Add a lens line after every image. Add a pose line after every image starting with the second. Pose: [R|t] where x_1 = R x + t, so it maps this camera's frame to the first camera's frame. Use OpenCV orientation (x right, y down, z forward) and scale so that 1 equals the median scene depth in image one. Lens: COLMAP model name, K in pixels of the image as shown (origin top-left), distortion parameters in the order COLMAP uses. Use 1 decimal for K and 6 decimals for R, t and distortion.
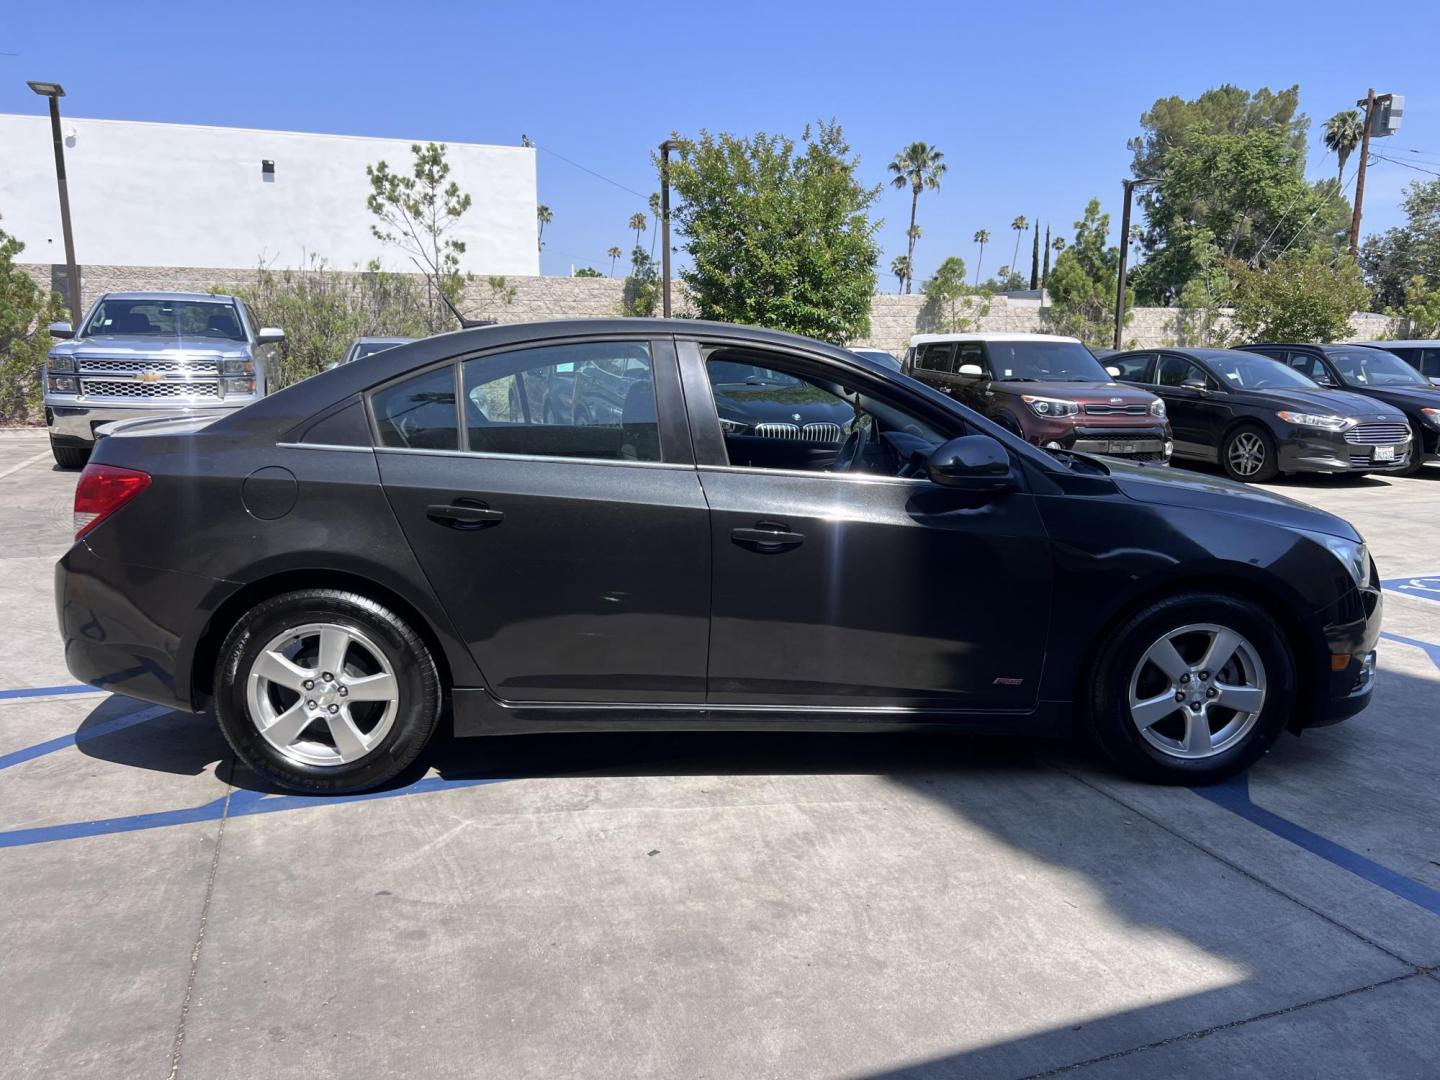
lens RADIAL K [[1092.8, 0, 723.7], [0, 1092.8, 539.9], [0, 0, 1]] dist [0.029613, -0.034378]
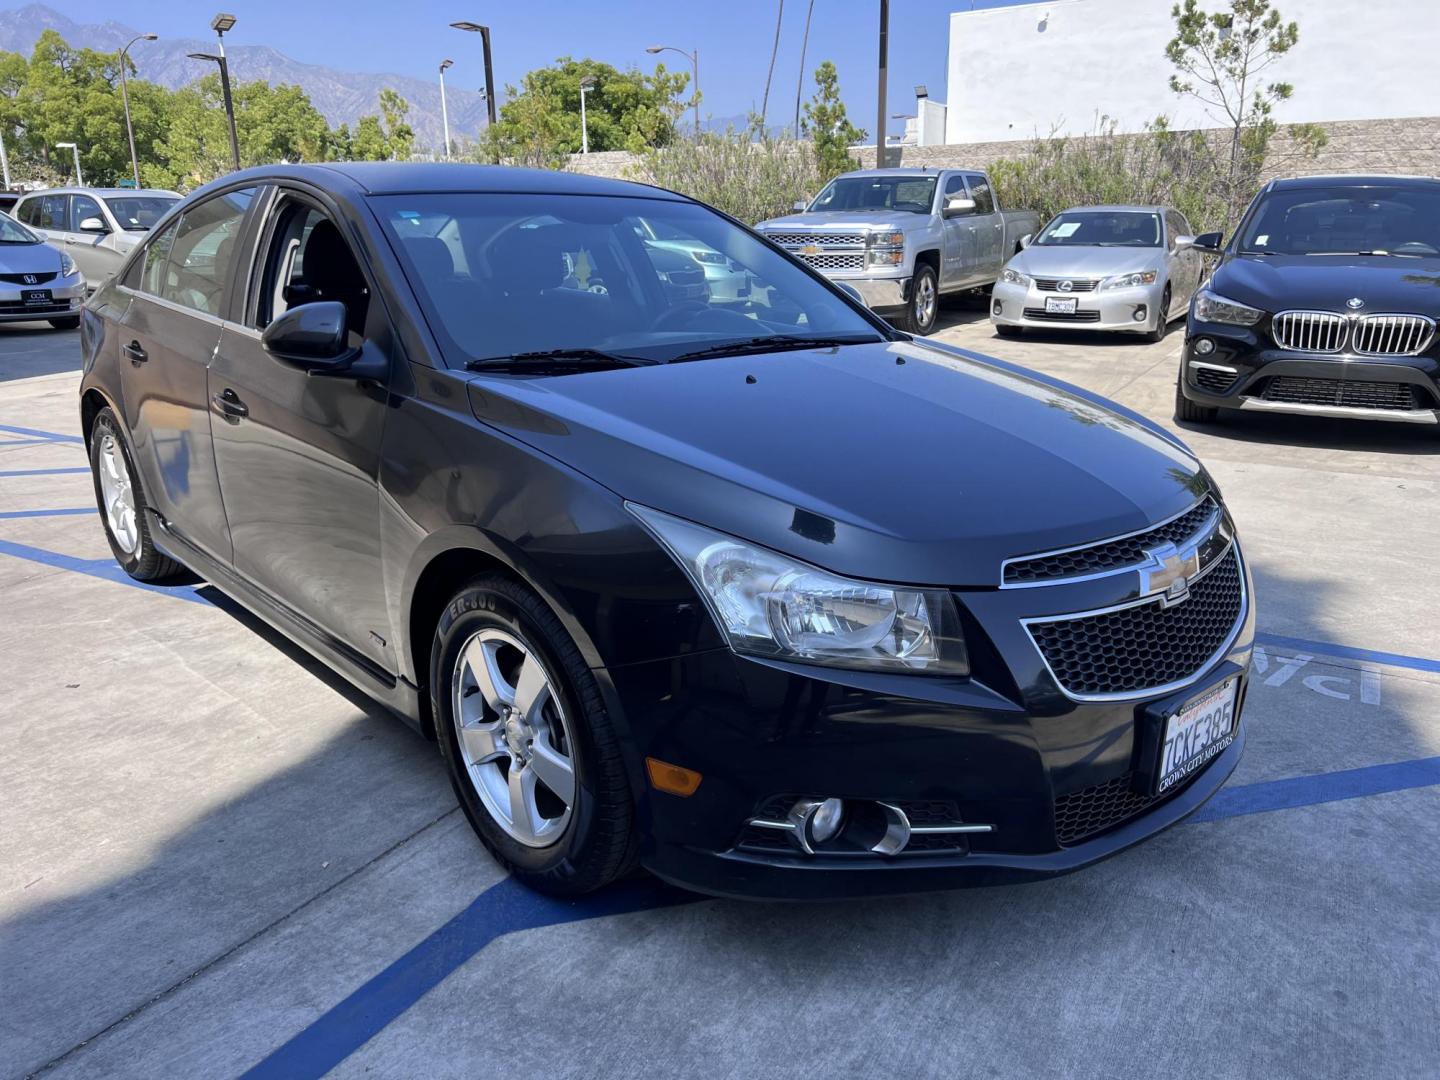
lens RADIAL K [[1092.8, 0, 720.7], [0, 1092.8, 547.0], [0, 0, 1]] dist [0.029613, -0.034378]
pose [[0.625279, 0.203568, -0.753383, 0.202344], [-0.119802, 0.978975, 0.165094, -0.017322], [0.771151, -0.012973, 0.636520, 0.149824]]
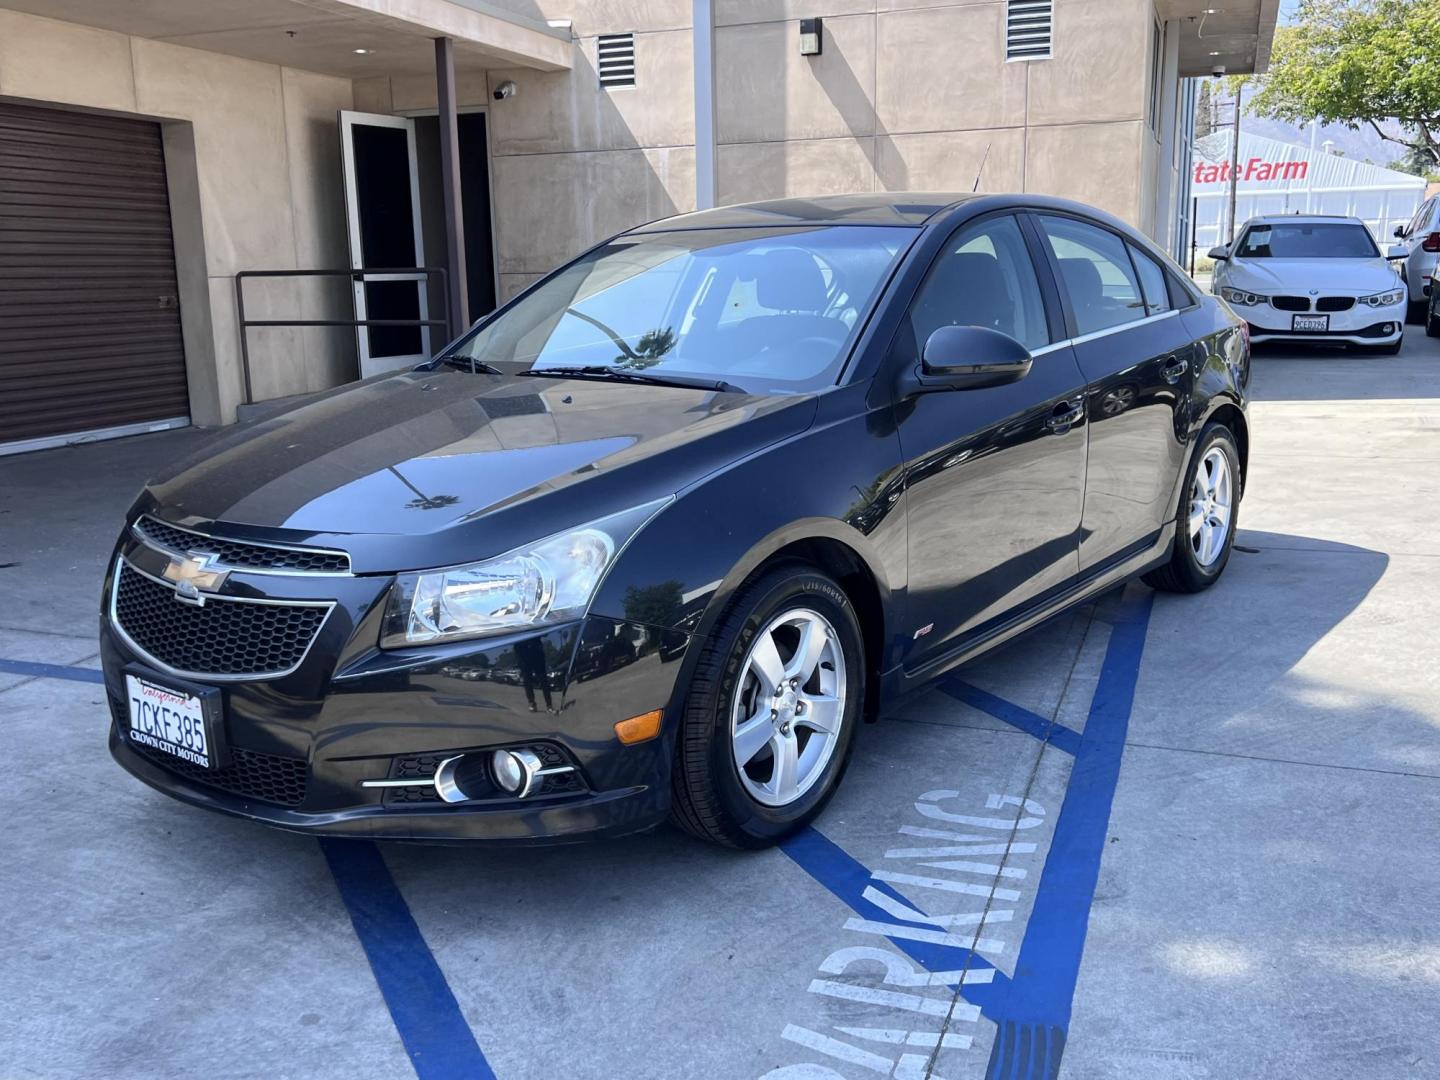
lens RADIAL K [[1320.0, 0, 718.5], [0, 1320.0, 547.3], [0, 0, 1]] dist [0.023618, 0.000000]
pose [[-0.660080, 0.165910, -0.732645, 0.218111], [-0.109204, 0.943751, 0.312103, -0.059027], [0.743215, 0.286021, -0.604833, 0.395024]]
